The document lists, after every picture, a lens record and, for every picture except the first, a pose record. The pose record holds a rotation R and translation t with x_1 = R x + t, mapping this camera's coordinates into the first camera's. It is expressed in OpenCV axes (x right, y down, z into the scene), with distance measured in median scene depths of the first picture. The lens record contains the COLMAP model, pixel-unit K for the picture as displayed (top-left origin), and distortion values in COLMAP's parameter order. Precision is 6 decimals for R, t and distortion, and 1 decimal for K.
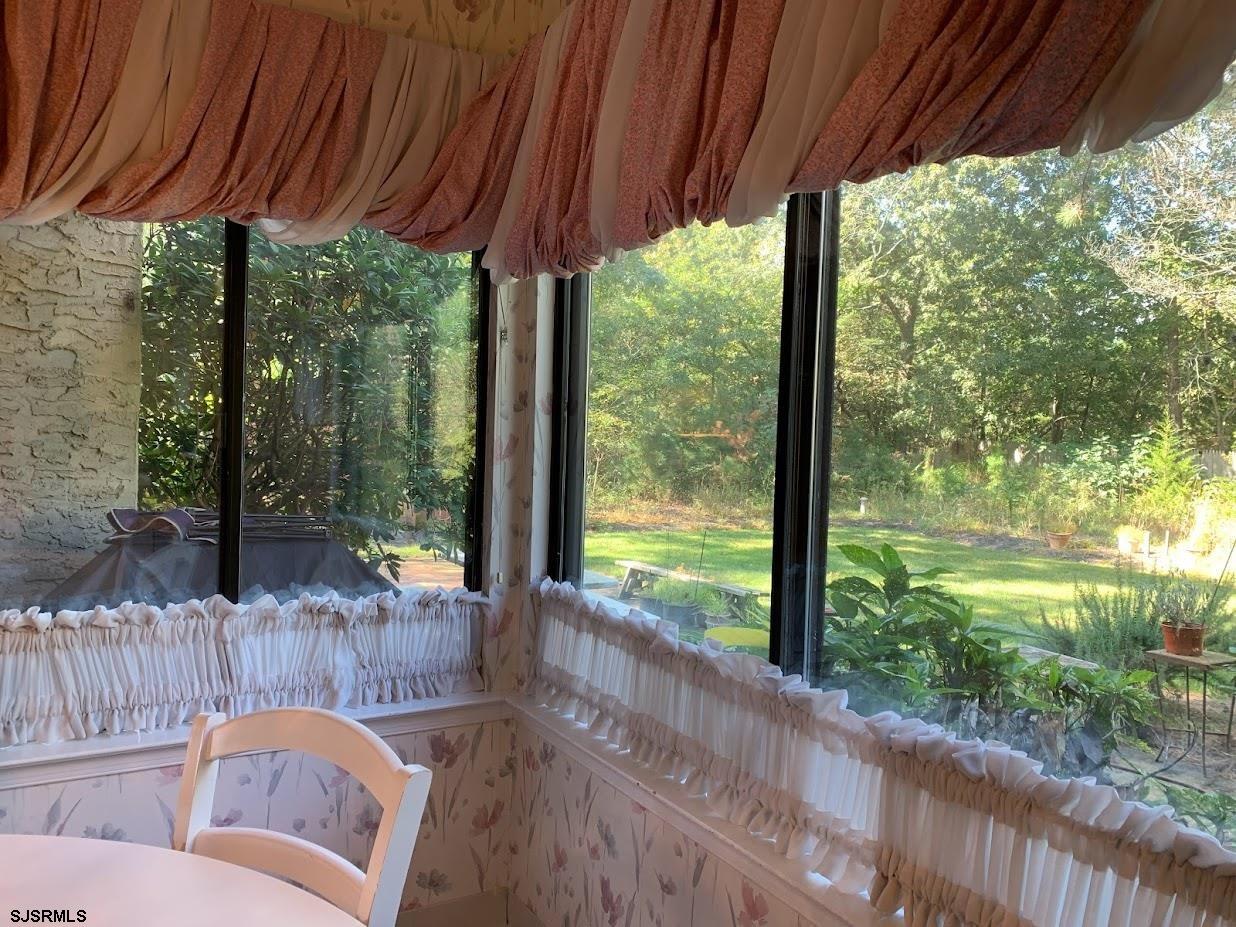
lens RADIAL K [[914.2, 0, 618.0], [0, 914.2, 463.5], [0, 0, 1]] dist [-0.008507, 0.002988]
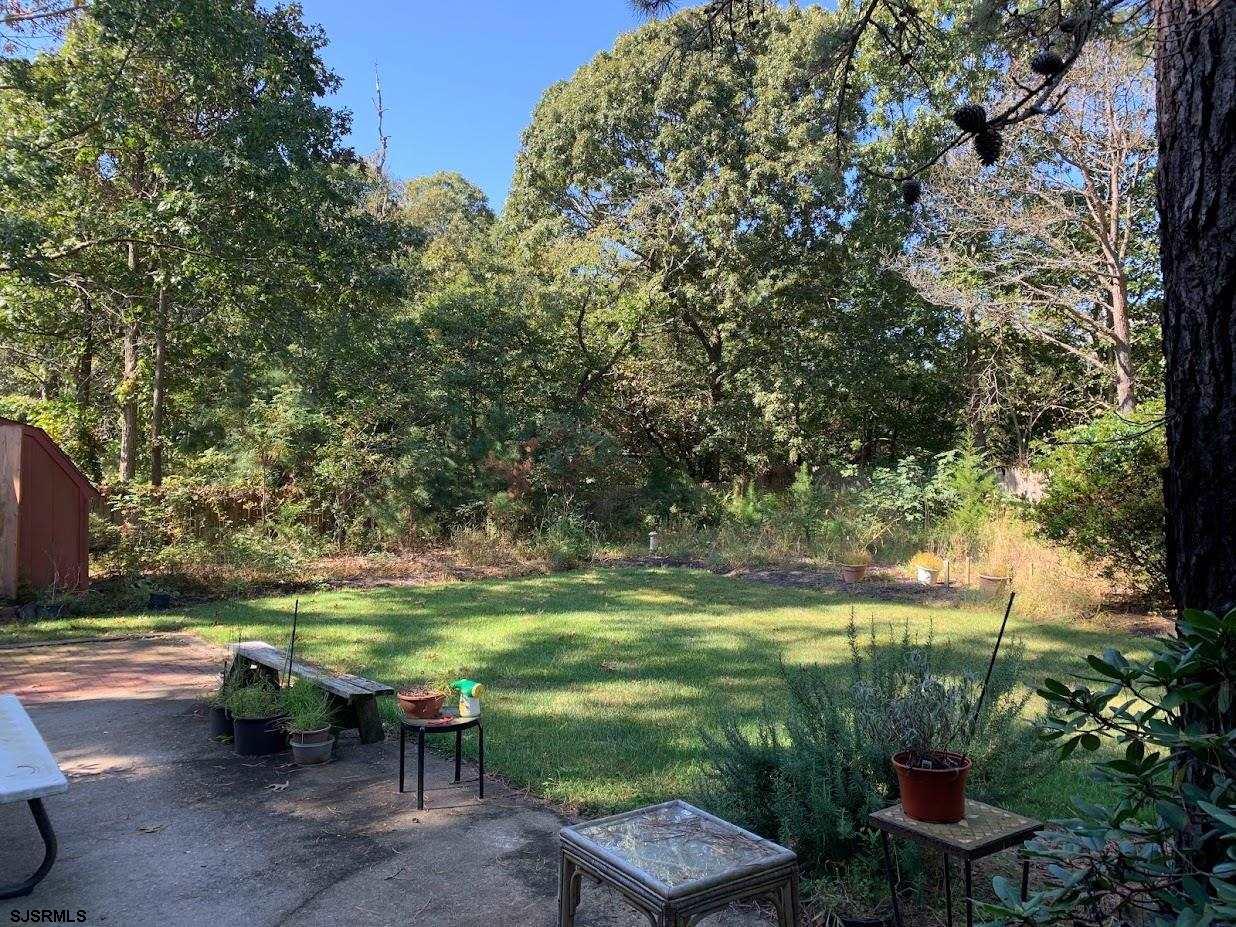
lens RADIAL K [[934.8, 0, 618.0], [0, 934.8, 463.5], [0, 0, 1]] dist [0.133495, -0.217522]
pose [[0.983843, -0.029052, 0.176659, 0.061175], [0.036182, 0.998650, -0.037272, 0.002592], [-0.175338, 0.043062, 0.983566, 0.084170]]
